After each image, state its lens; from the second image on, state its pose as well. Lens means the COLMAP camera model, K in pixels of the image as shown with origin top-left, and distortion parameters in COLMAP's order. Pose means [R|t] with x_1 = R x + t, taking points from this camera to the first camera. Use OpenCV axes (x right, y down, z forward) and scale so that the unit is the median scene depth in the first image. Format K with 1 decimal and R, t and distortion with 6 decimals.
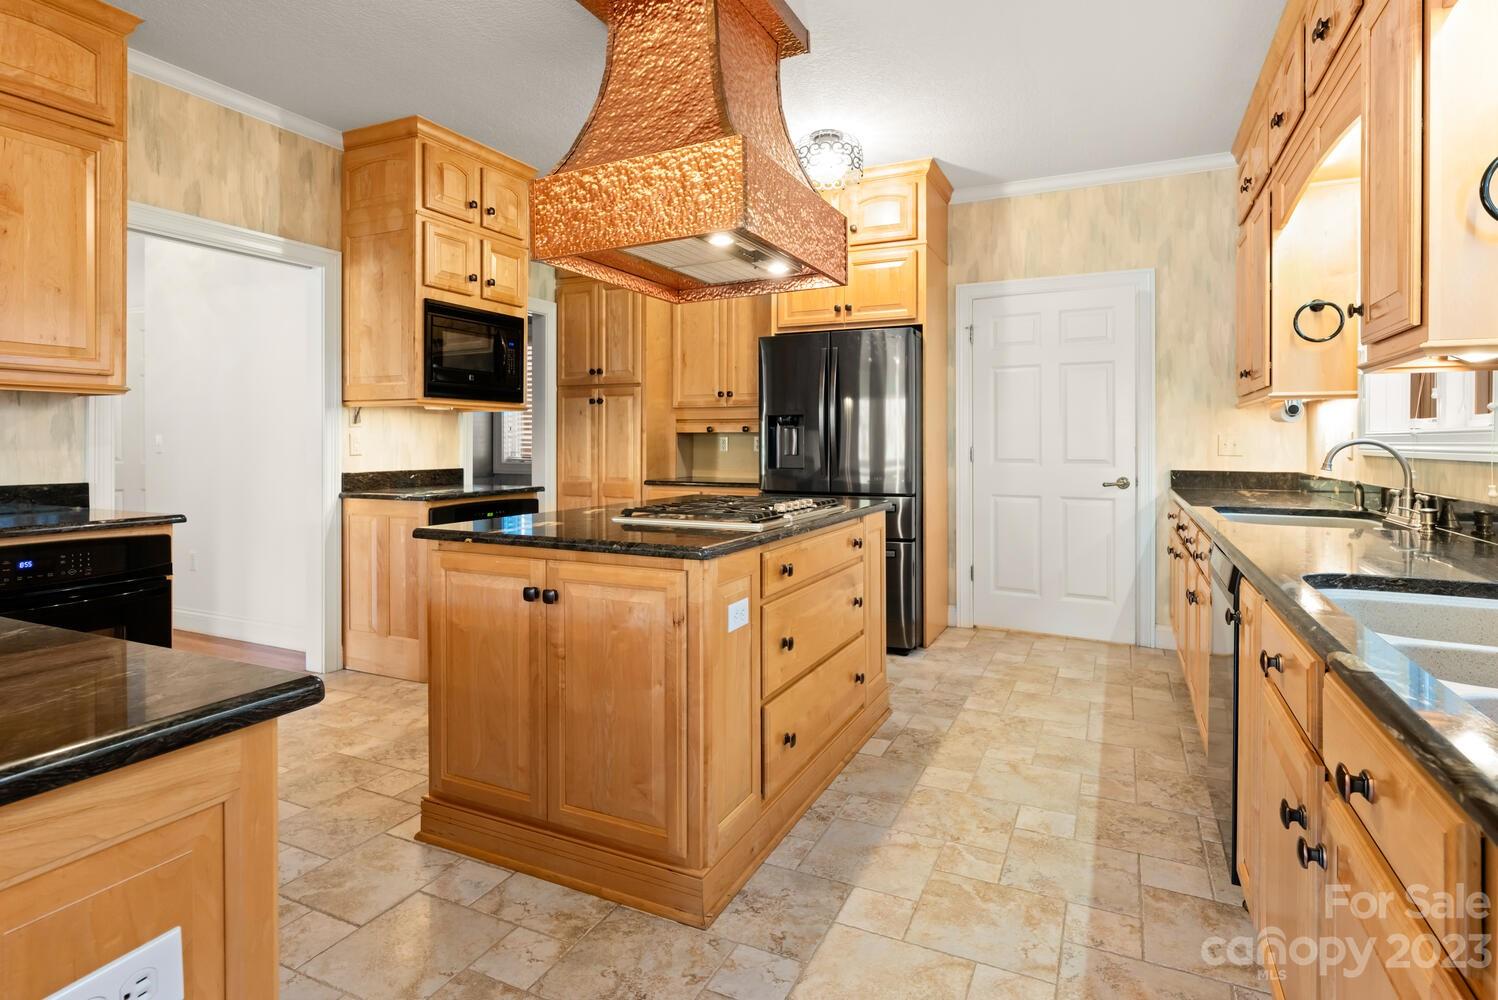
lens RADIAL K [[781.9, 0, 748.6], [0, 781.9, 442.9], [0, 0, 1]] dist [-0.000222, -0.000232]
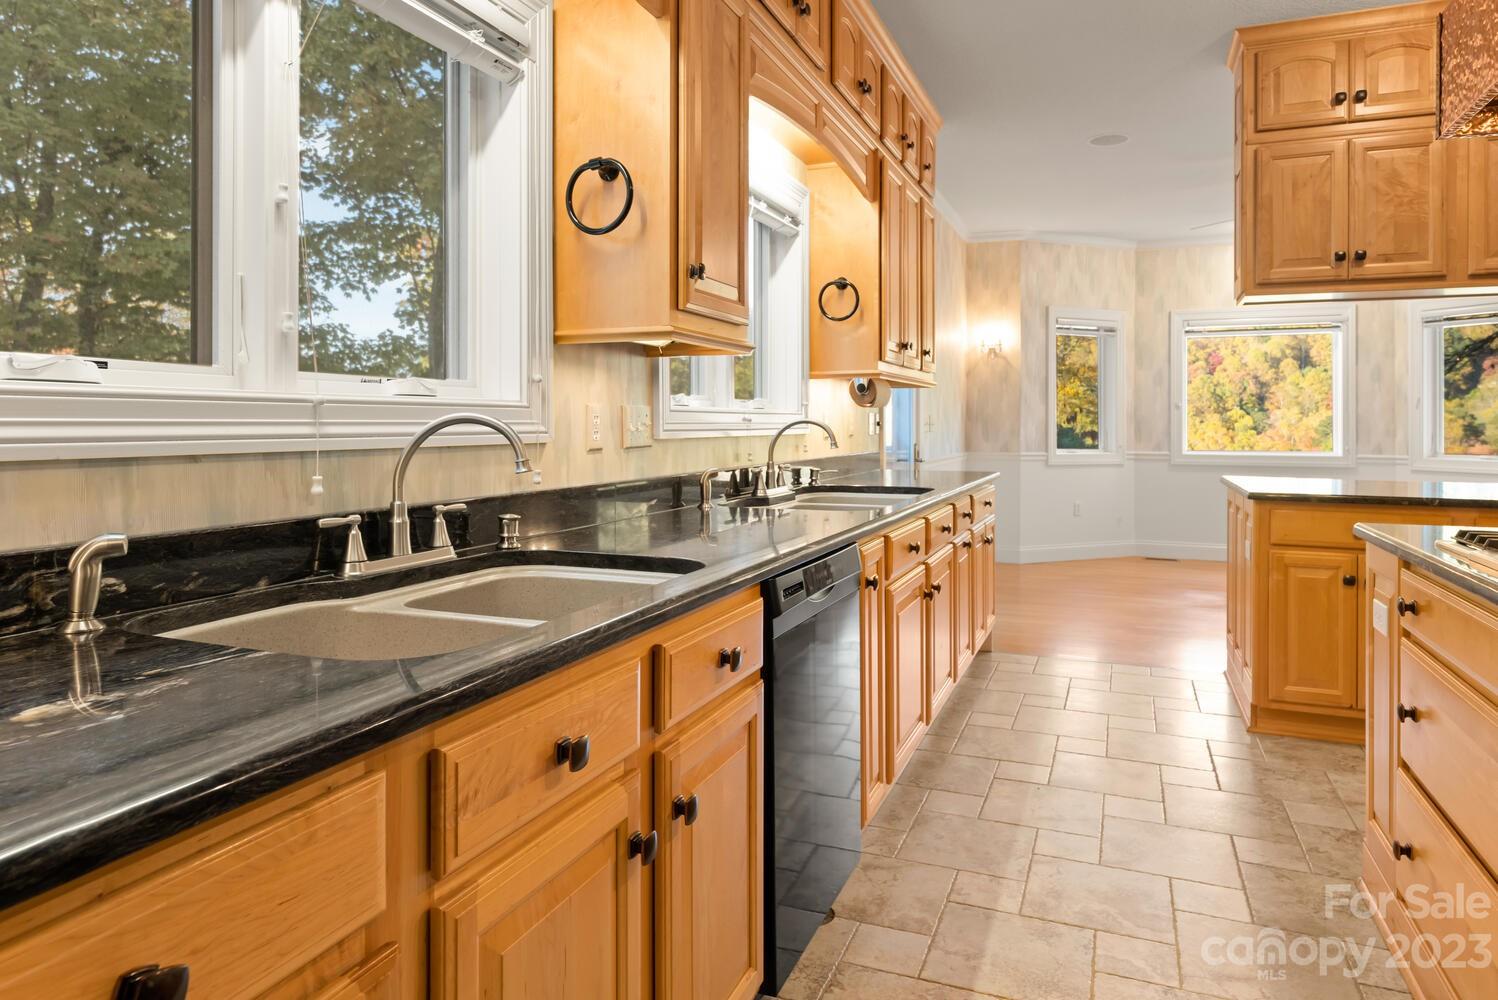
lens RADIAL K [[929.8, 0, 753.5], [0, 929.8, 411.6], [0, 0, 1]] dist [0.004719, 0.000713]
pose [[-0.998143, -0.006297, -0.060590, 0.476692], [-0.005727, 0.999938, -0.009573, -0.000936], [0.060646, -0.009209, -0.998117, 1.257158]]
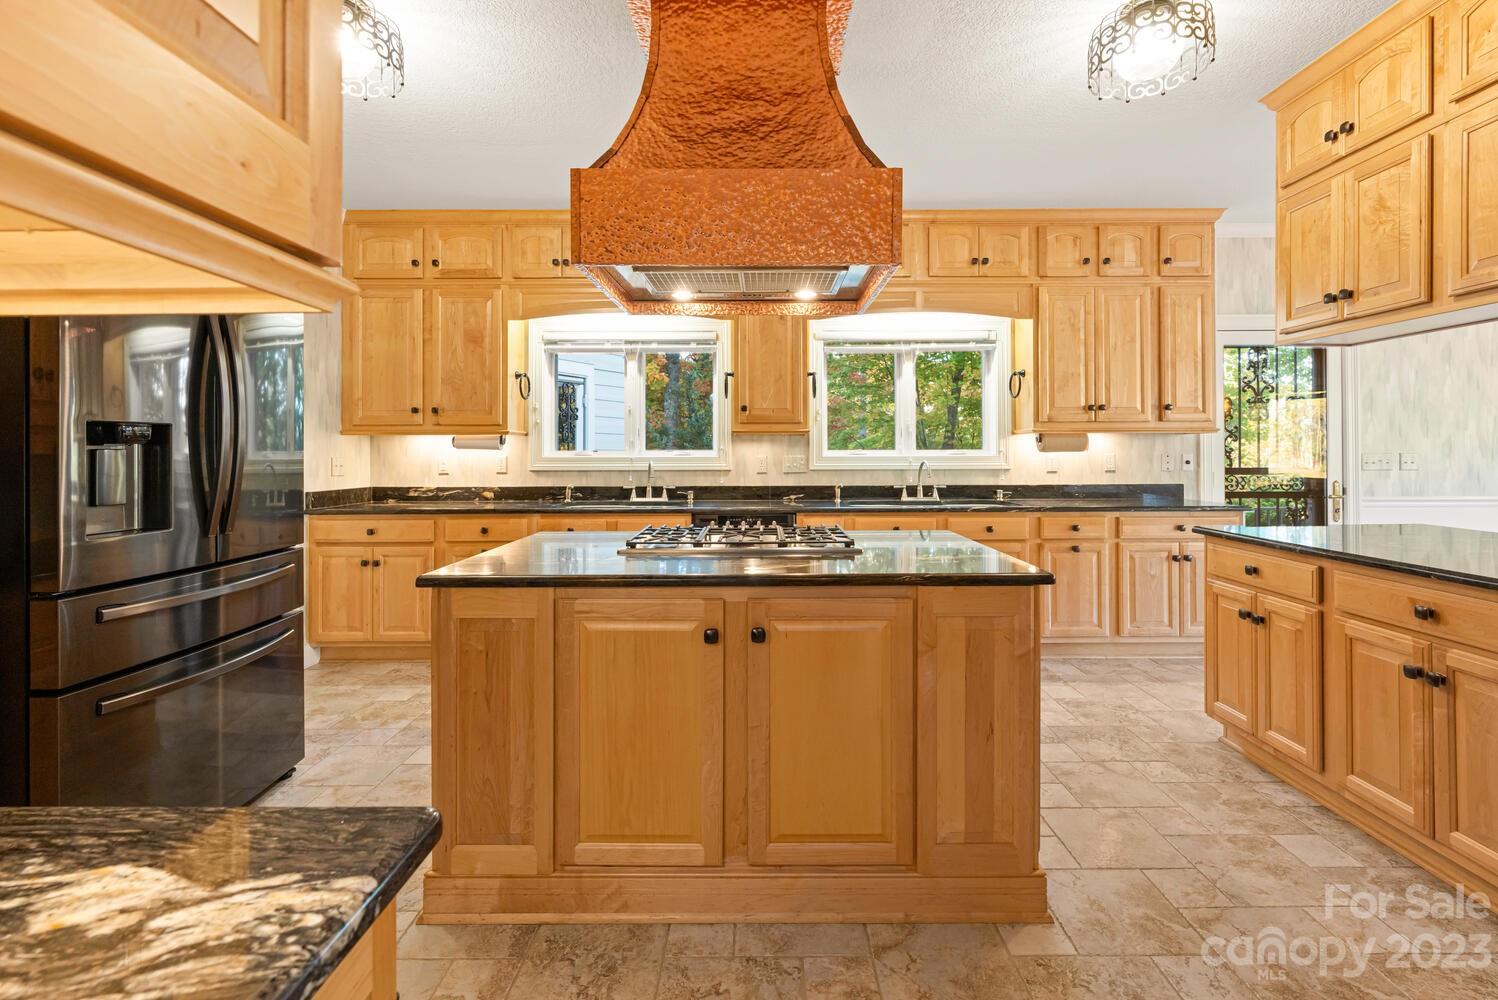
lens RADIAL K [[660.0, 0, 762.1], [0, 660.0, 451.0], [0, 0, 1]] dist [0.000652, -0.000506]
pose [[-0.435710, 0.001760, 0.900085, -0.667037], [0.002831, 0.999996, -0.000585, -0.022184], [-0.900082, 0.002293, -0.435714, 1.130356]]
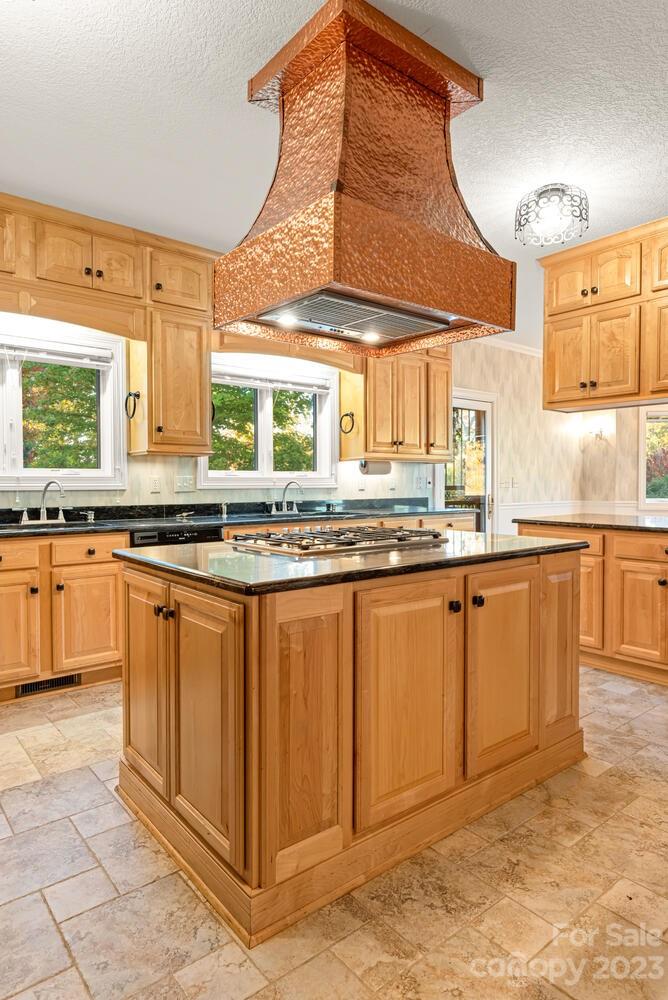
lens RADIAL K [[589.6, 0, 325.2], [0, 589.6, 493.7], [0, 0, 1]] dist [0.009626, 0.000407]
pose [[-0.901863, -0.009249, 0.431924, -0.318462], [-0.000122, 0.999776, 0.021156, -0.001684], [-0.432023, 0.019027, -0.901662, 1.520847]]
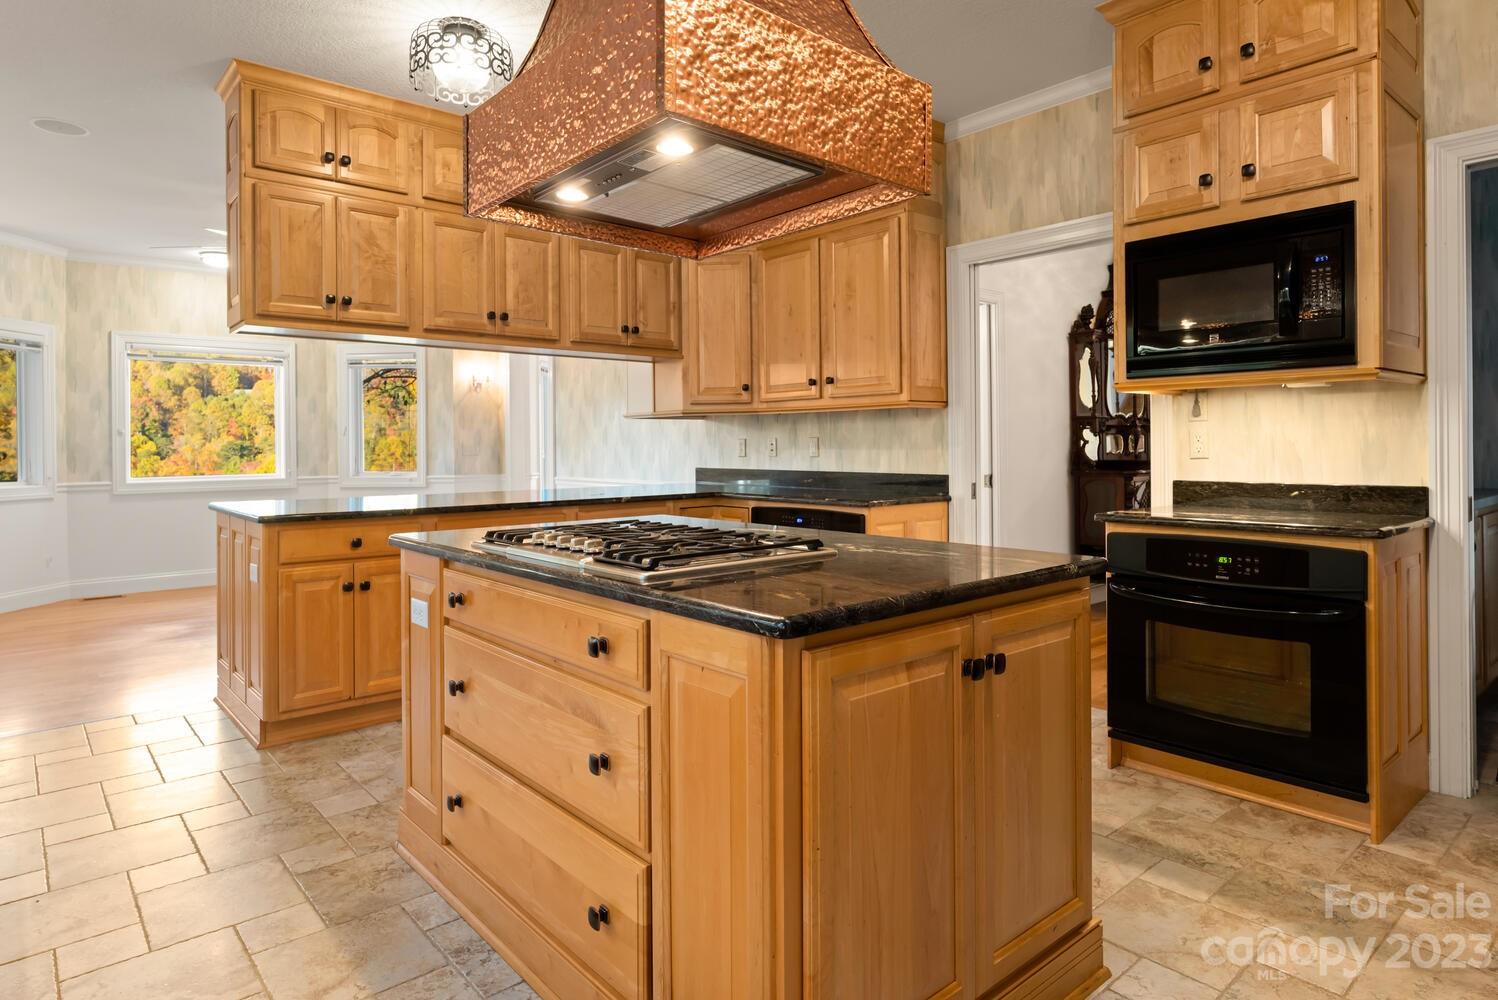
lens RADIAL K [[862.3, 0, 733.7], [0, 862.3, 441.6], [0, 0, 1]] dist [0.008767, -0.002693]
pose [[-0.410024, 0.000465, -0.912075, 0.542297], [0.008496, 0.999958, -0.003310, -0.002035], [0.912035, -0.009106, -0.410011, 1.156502]]
